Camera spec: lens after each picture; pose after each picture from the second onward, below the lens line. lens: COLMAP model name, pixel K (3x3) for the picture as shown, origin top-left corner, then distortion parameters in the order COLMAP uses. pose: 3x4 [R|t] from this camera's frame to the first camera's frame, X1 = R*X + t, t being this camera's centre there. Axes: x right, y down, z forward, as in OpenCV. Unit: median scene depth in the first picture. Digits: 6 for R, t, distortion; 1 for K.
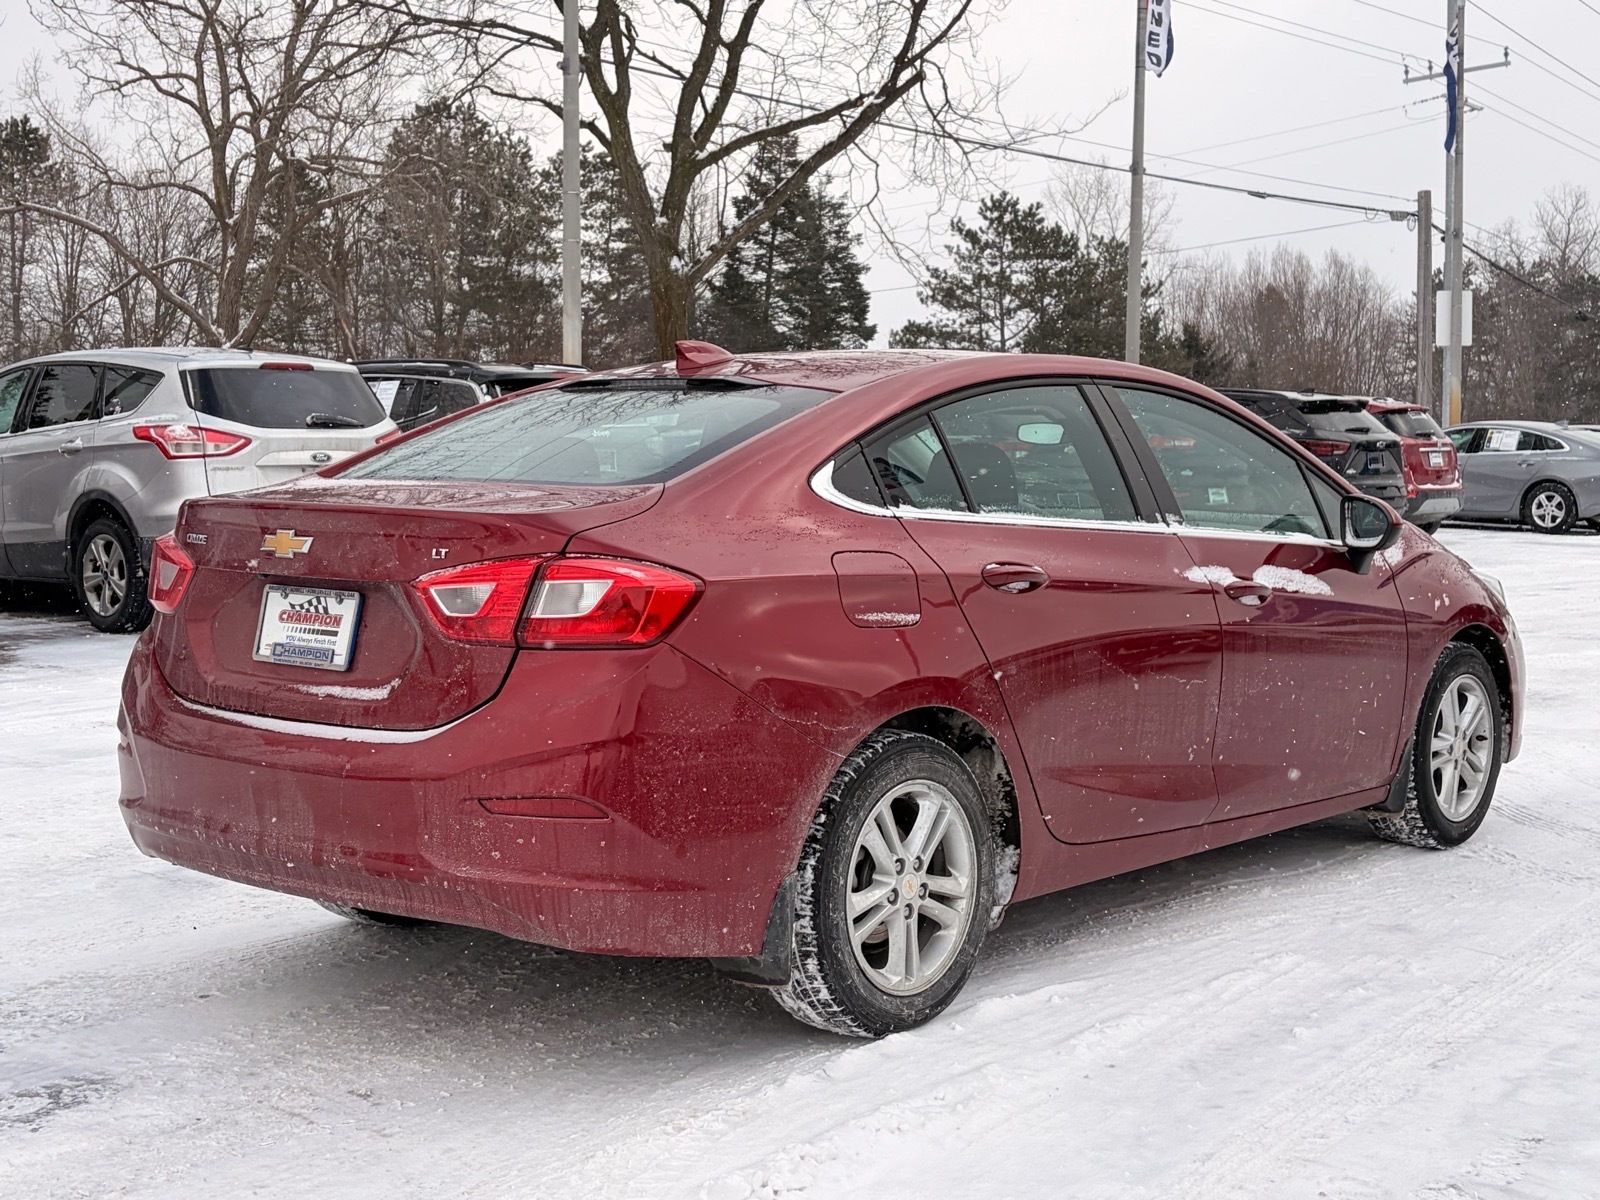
lens RADIAL K [[2102.6, 0, 800.0], [0, 2102.6, 600.0], [0, 0, 1]] dist [0.141447, -0.361741]
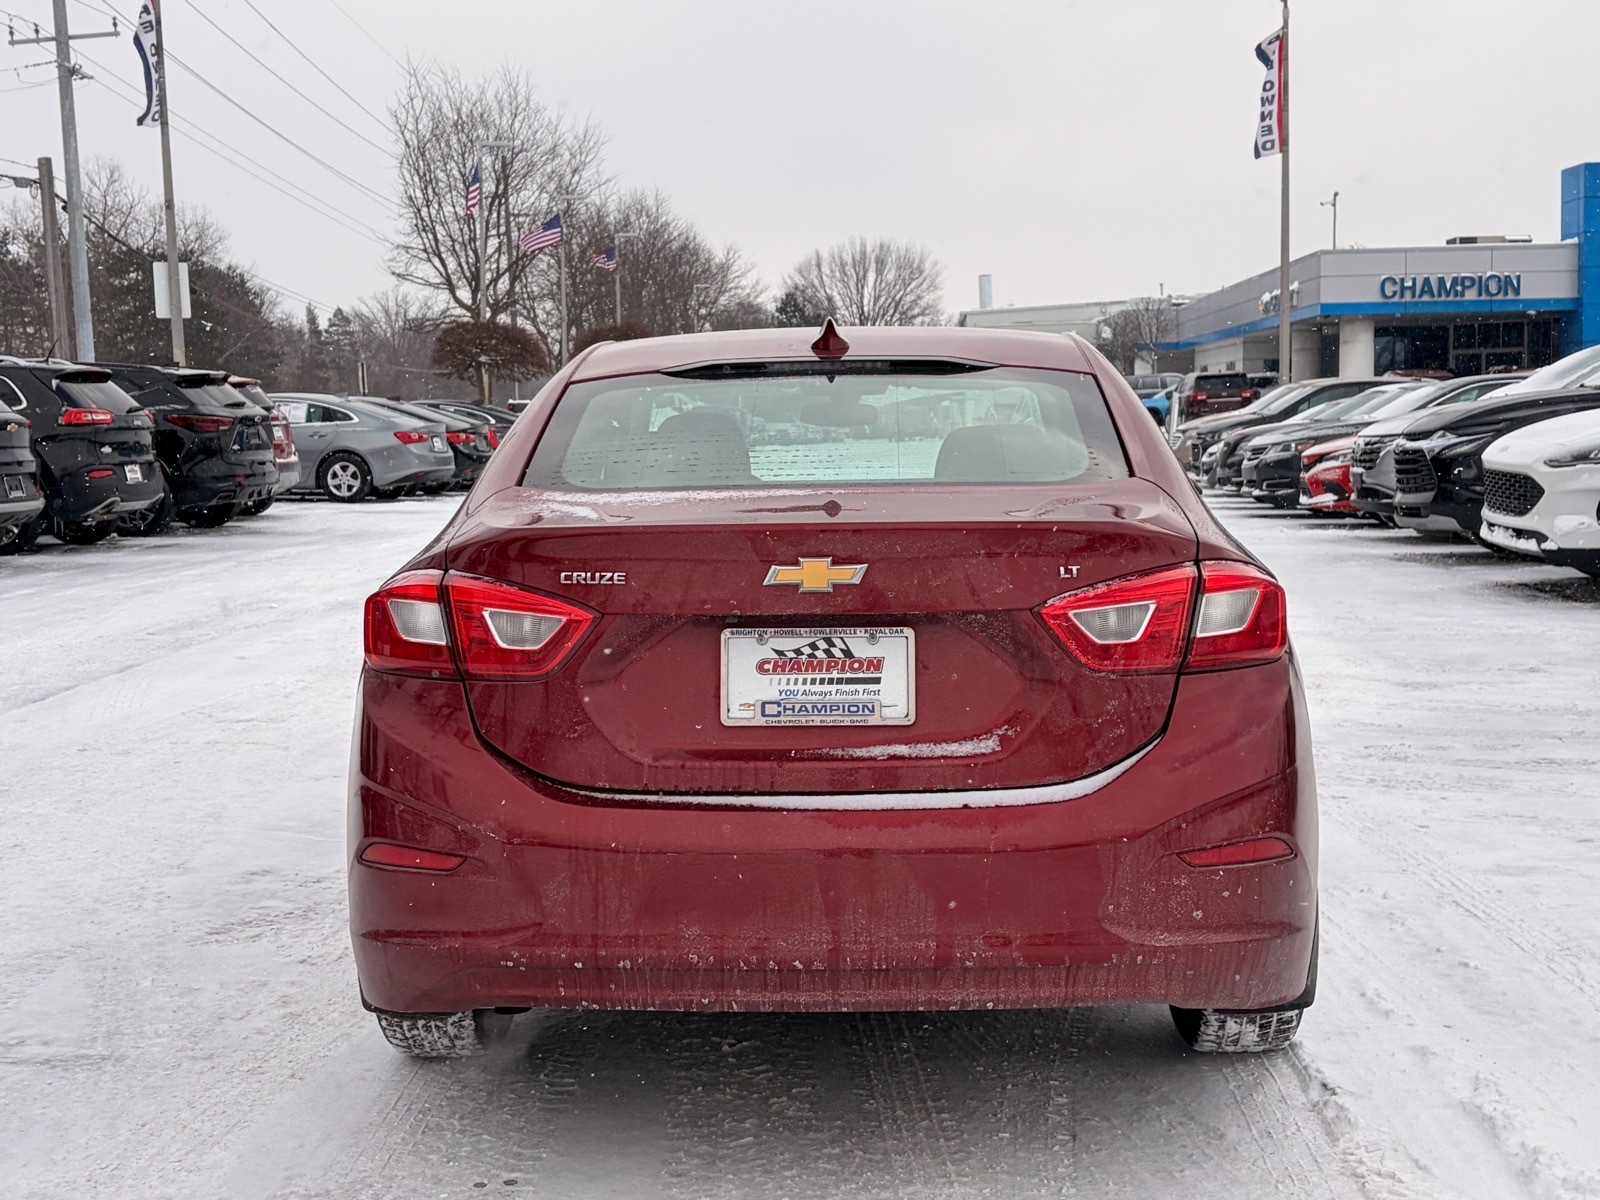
lens RADIAL K [[2102.6, 0, 800.0], [0, 2102.6, 600.0], [0, 0, 1]] dist [0.141447, -0.361741]
pose [[0.798299, -0.076061, 0.597439, -0.705299], [0.068266, 0.997028, 0.035716, -0.044614], [-0.598379, 0.012273, 0.801119, 0.364346]]
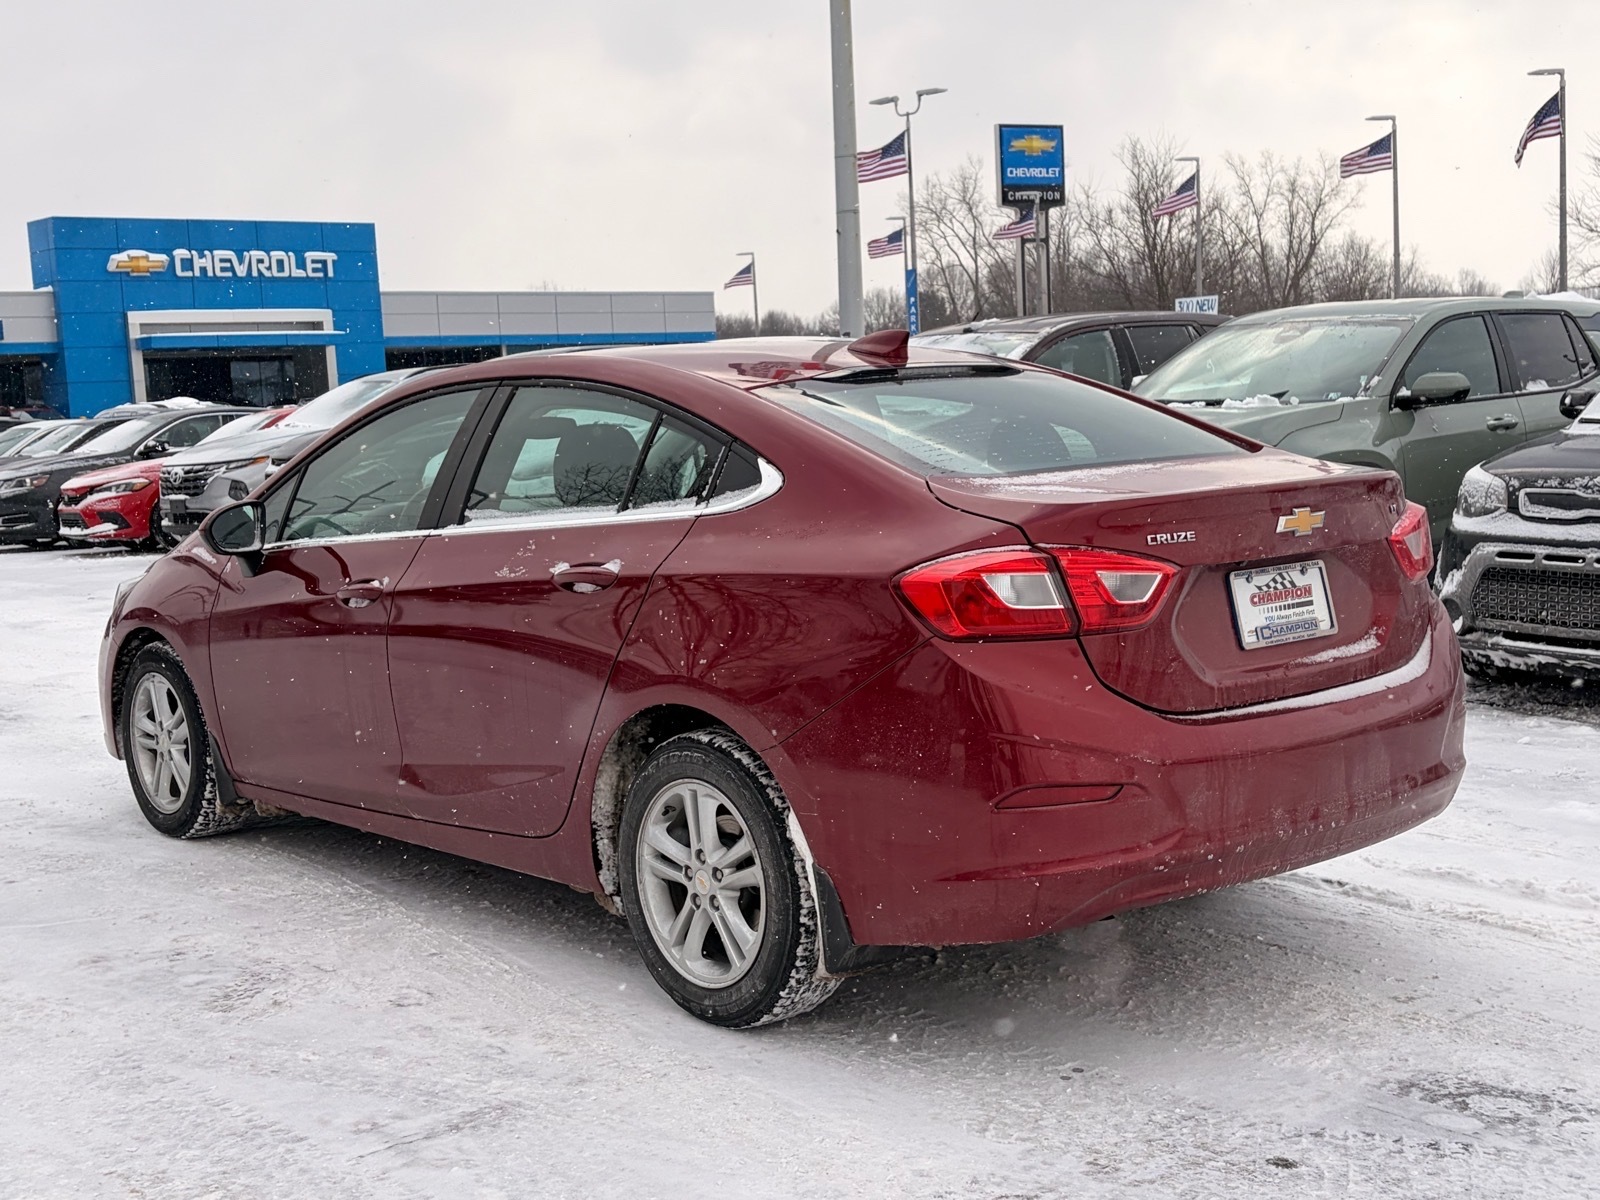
lens RADIAL K [[1981.6, 0, 800.0], [0, 1981.6, 600.0], [0, 0, 1]] dist [0.020195, 0.008244]
pose [[0.172473, -0.117118, 0.978027, -1.196425], [0.121419, 0.987862, 0.096884, -0.108848], [-0.977502, 0.102042, 0.184600, 1.042454]]
